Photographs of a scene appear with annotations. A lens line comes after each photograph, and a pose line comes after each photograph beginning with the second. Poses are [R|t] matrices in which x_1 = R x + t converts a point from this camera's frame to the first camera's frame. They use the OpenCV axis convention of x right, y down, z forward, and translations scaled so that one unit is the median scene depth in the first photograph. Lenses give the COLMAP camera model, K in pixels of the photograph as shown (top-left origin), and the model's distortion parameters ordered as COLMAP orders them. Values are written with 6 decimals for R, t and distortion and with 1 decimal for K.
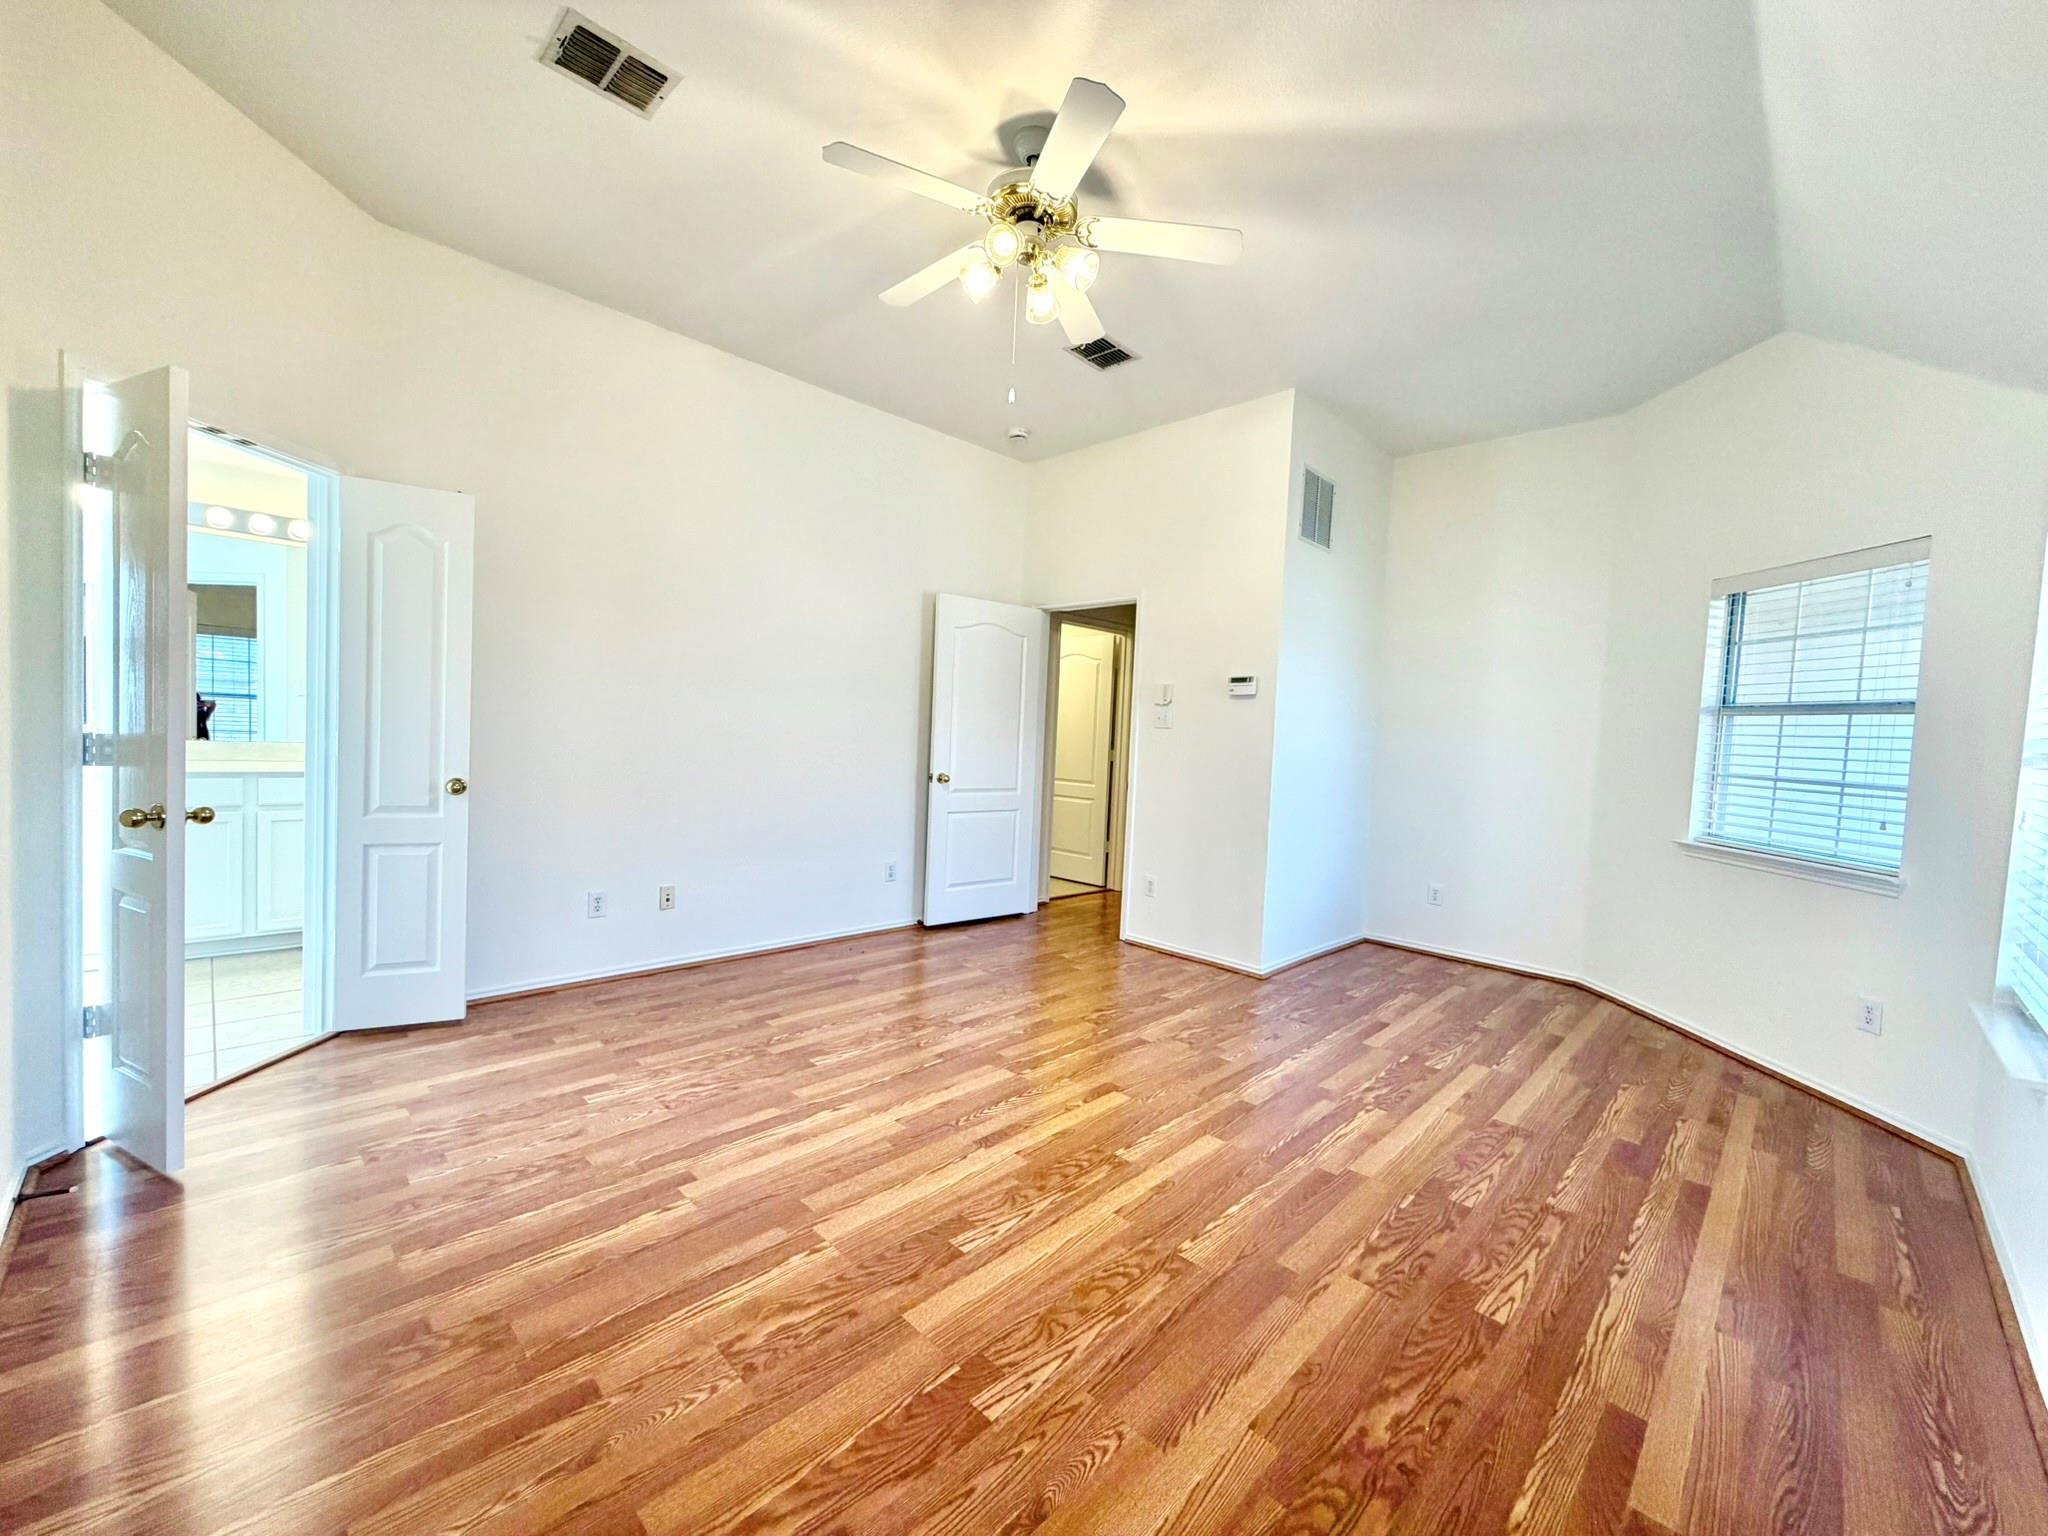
lens RADIAL K [[821.7, 0, 1021.3], [0, 821.7, 770.8], [0, 0, 1]] dist [-0.001062, 0.000619]
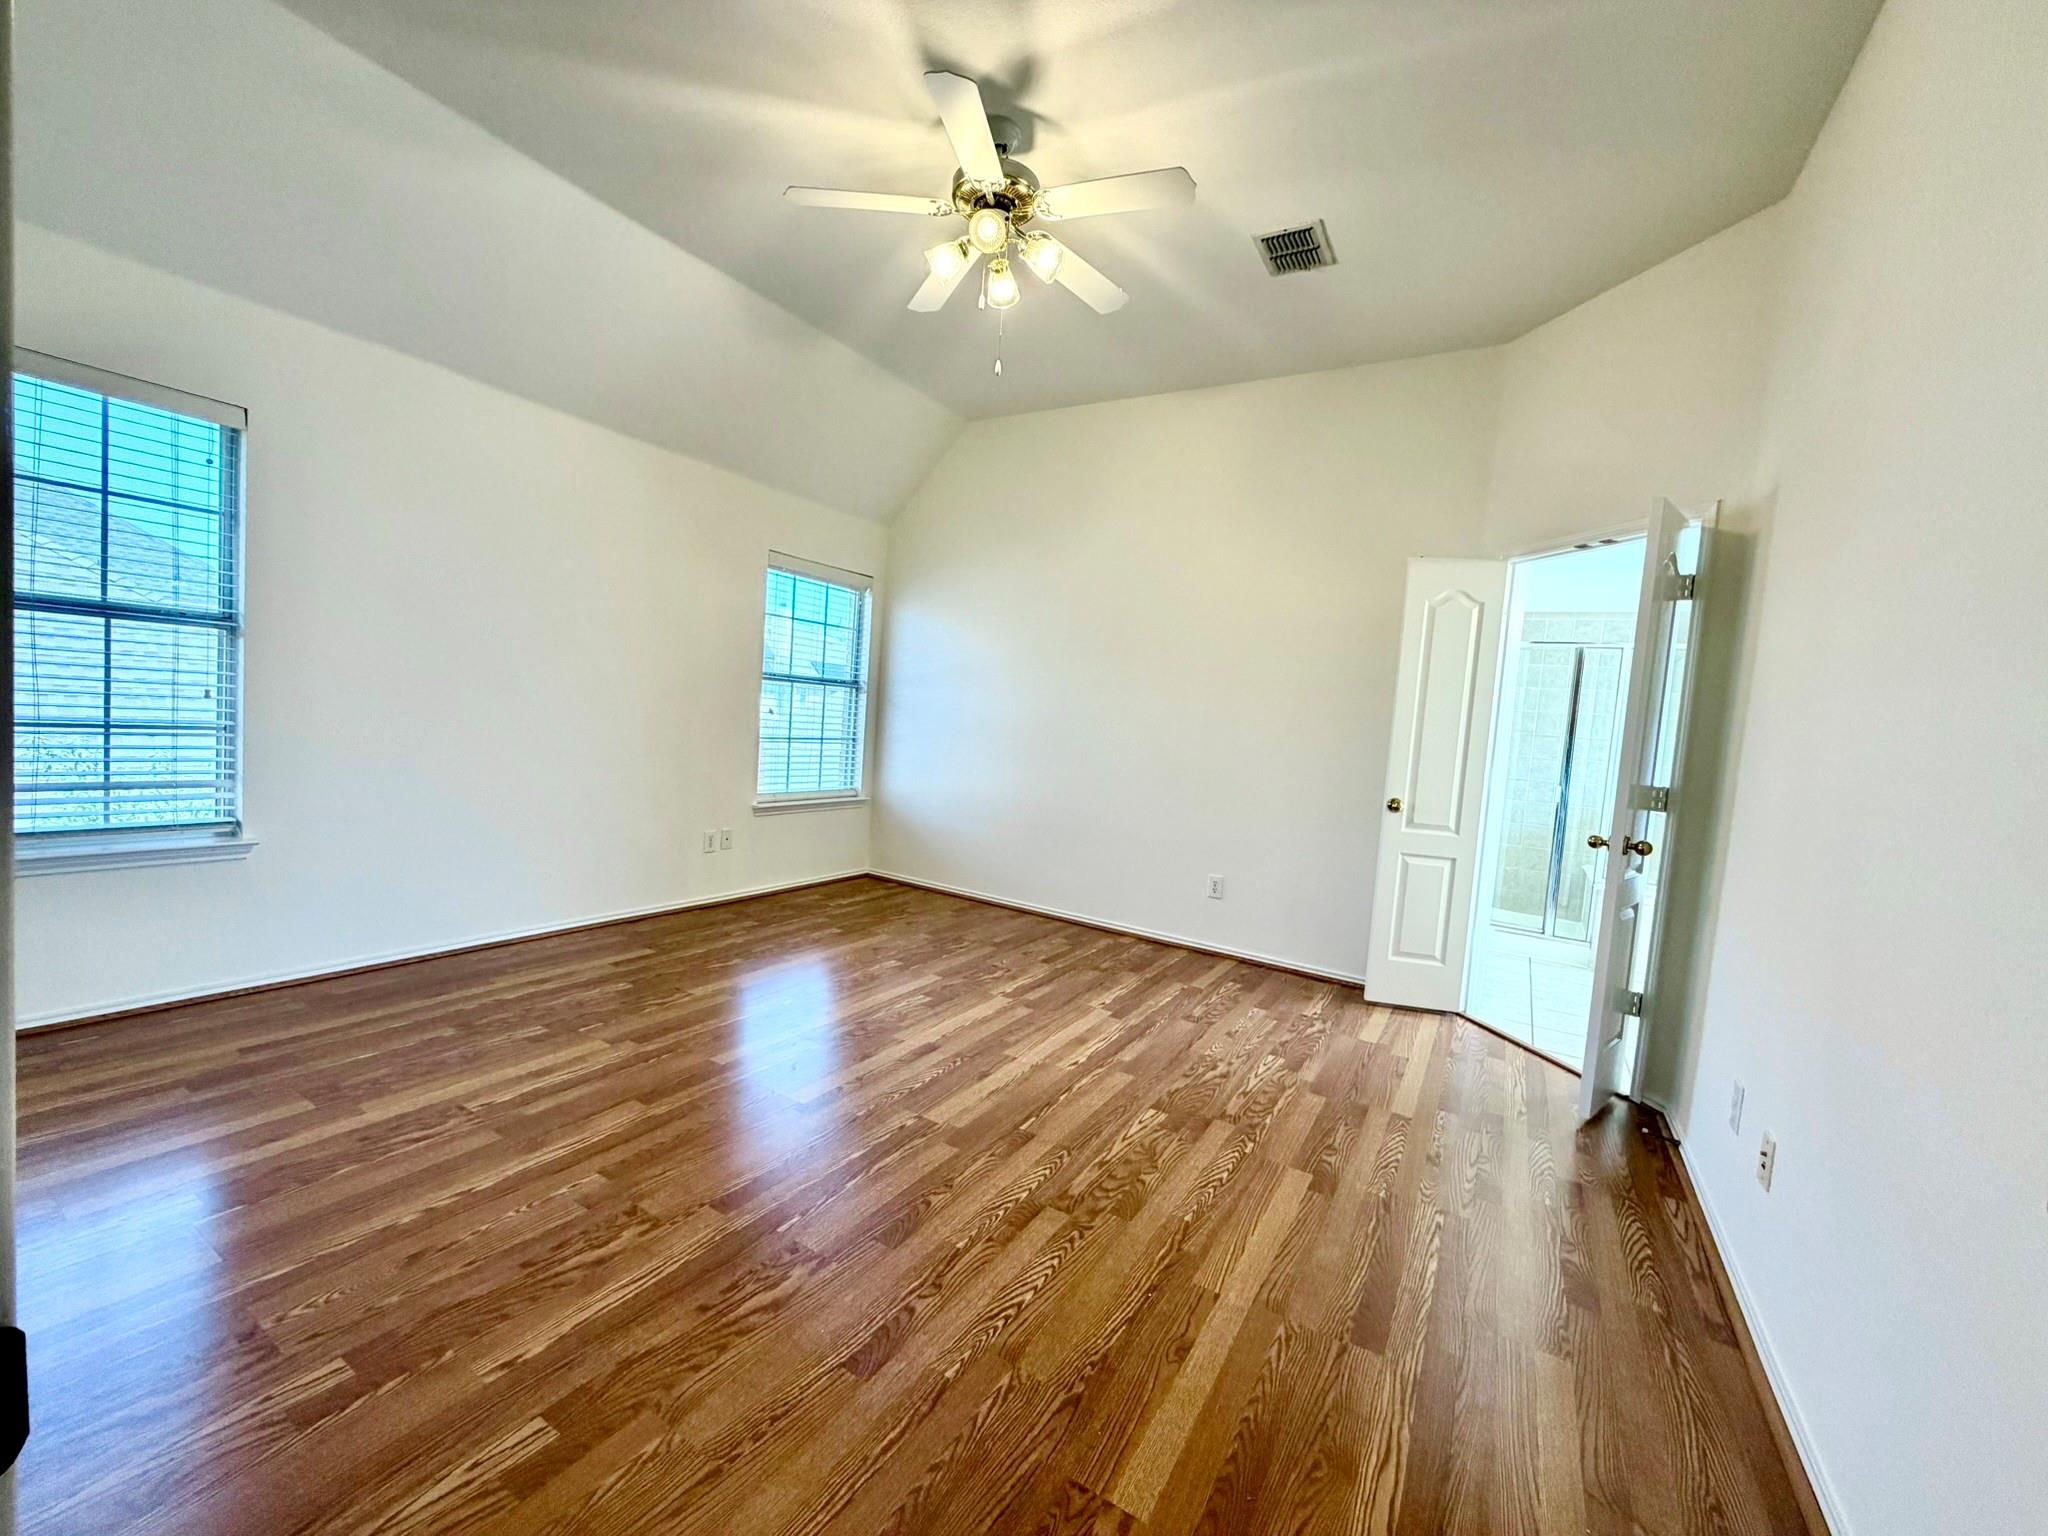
lens RADIAL K [[812.7, 0, 1024.0], [0, 812.7, 768.0], [0, 0, 1]] dist [0.012686, 0.000086]
pose [[-0.964370, -0.104367, -0.243099, 0.142990], [-0.132977, 0.985608, 0.104377, -0.078831], [0.228707, 0.132985, -0.964369, 1.928269]]
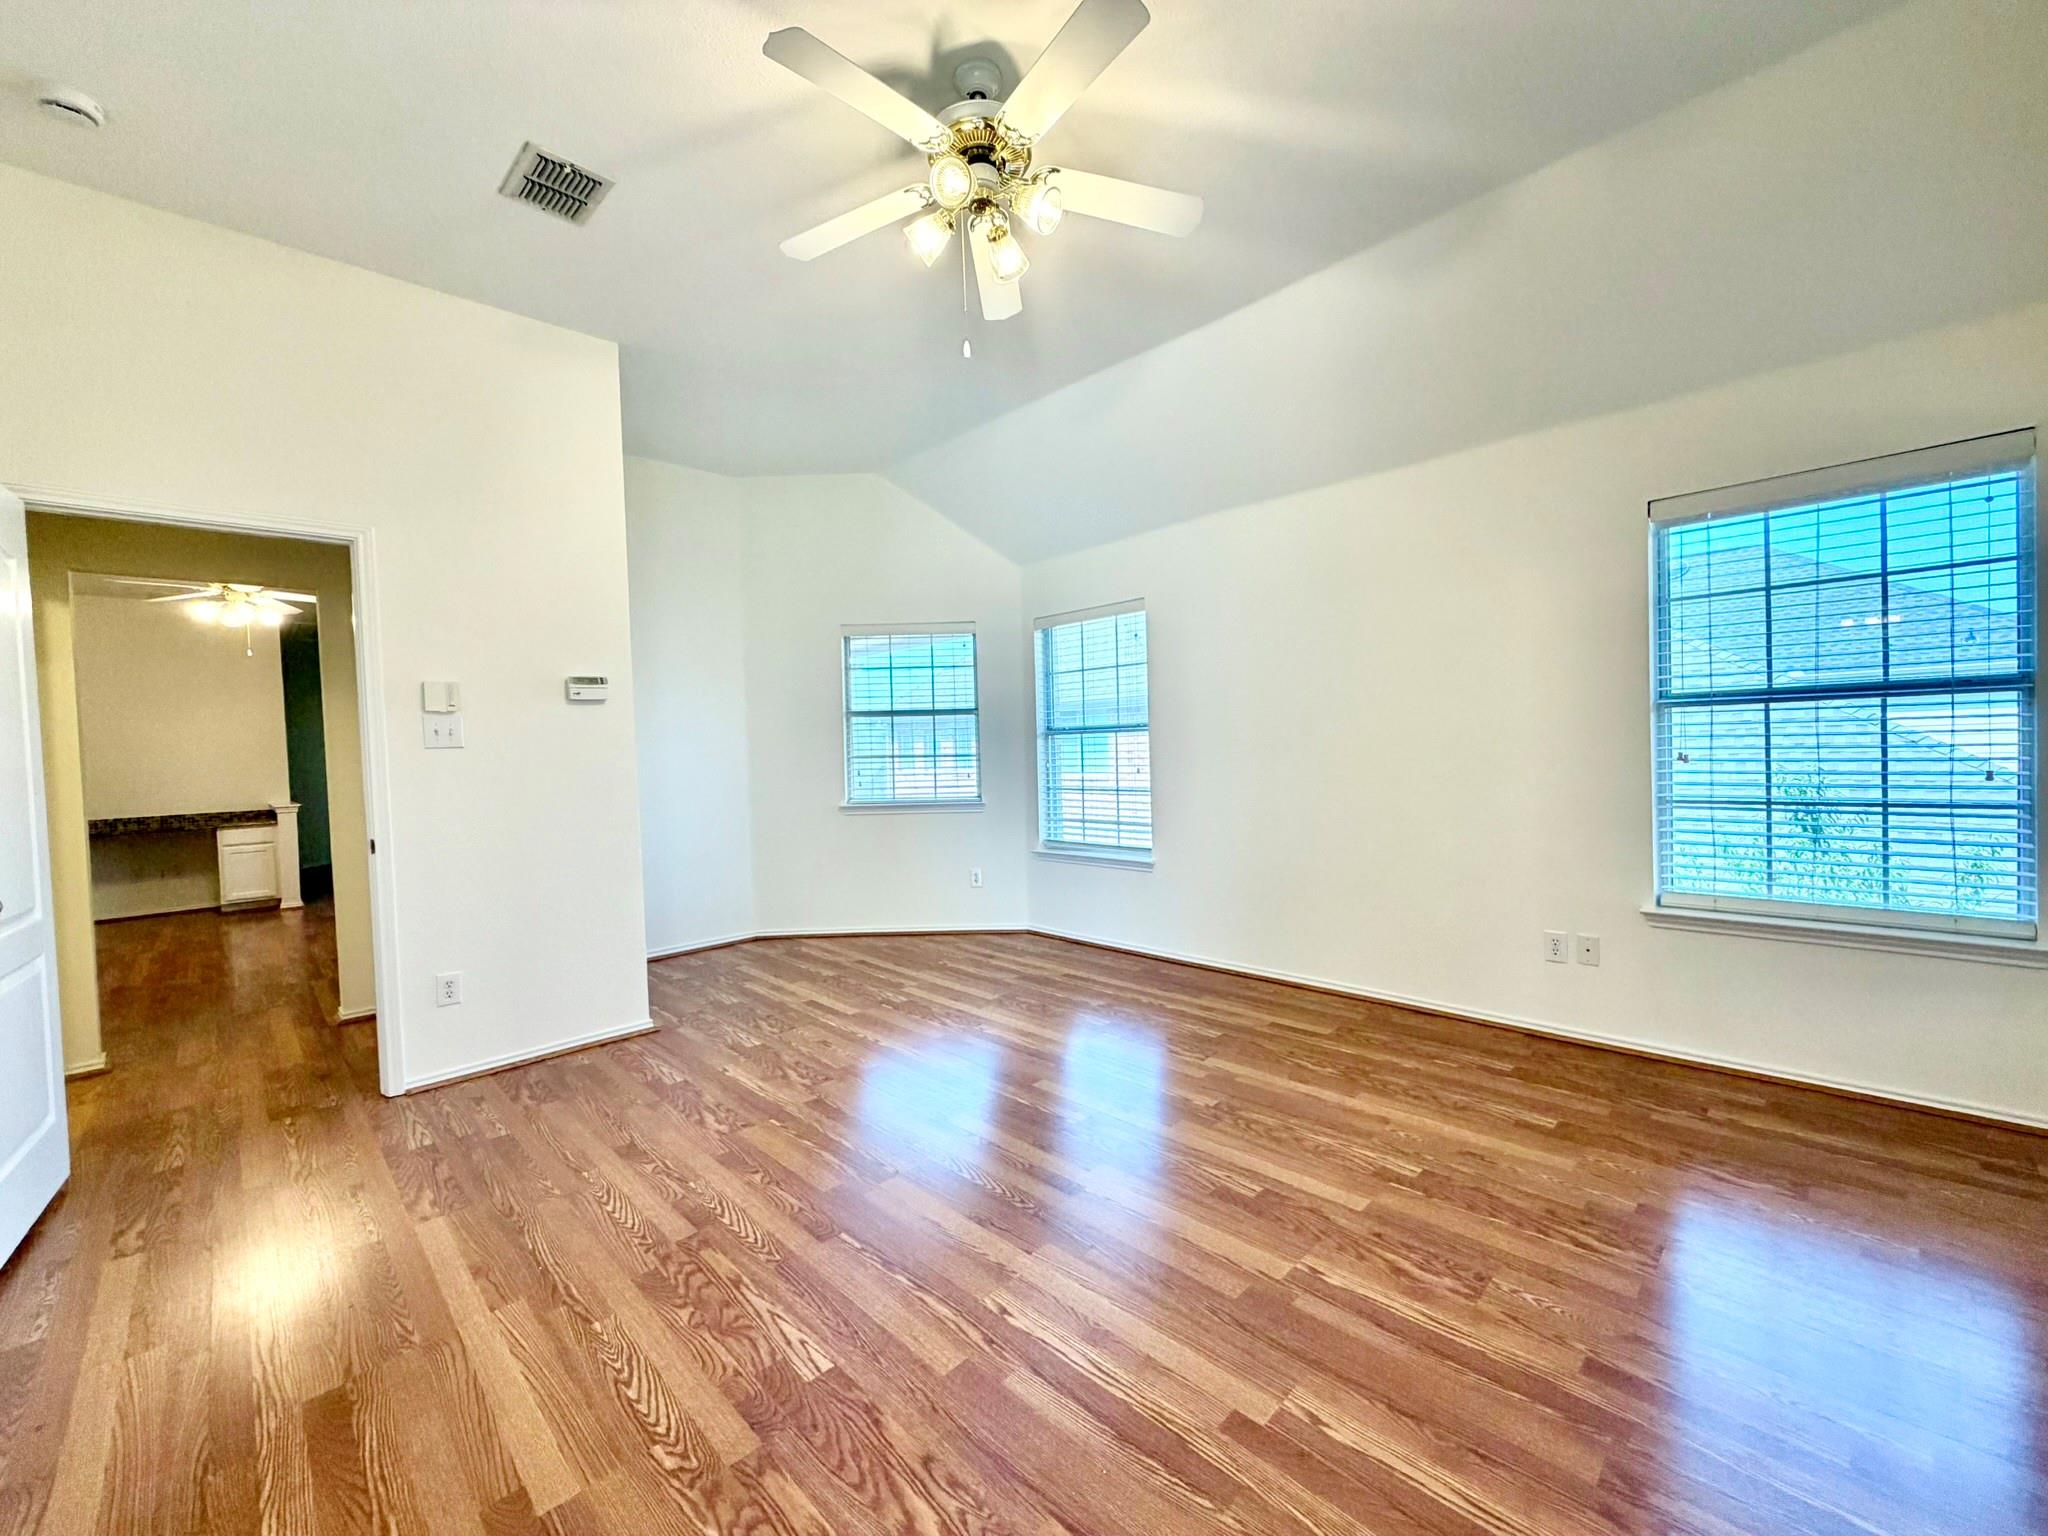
lens RADIAL K [[821.7, 0, 1021.3], [0, 821.7, 770.8], [0, 0, 1]] dist [-0.001062, 0.000619]
pose [[0.008518, -0.075208, 0.997131, -0.842829], [0.082182, 0.993847, 0.074259, -0.076674], [-0.996581, 0.081314, 0.014646, 0.915134]]
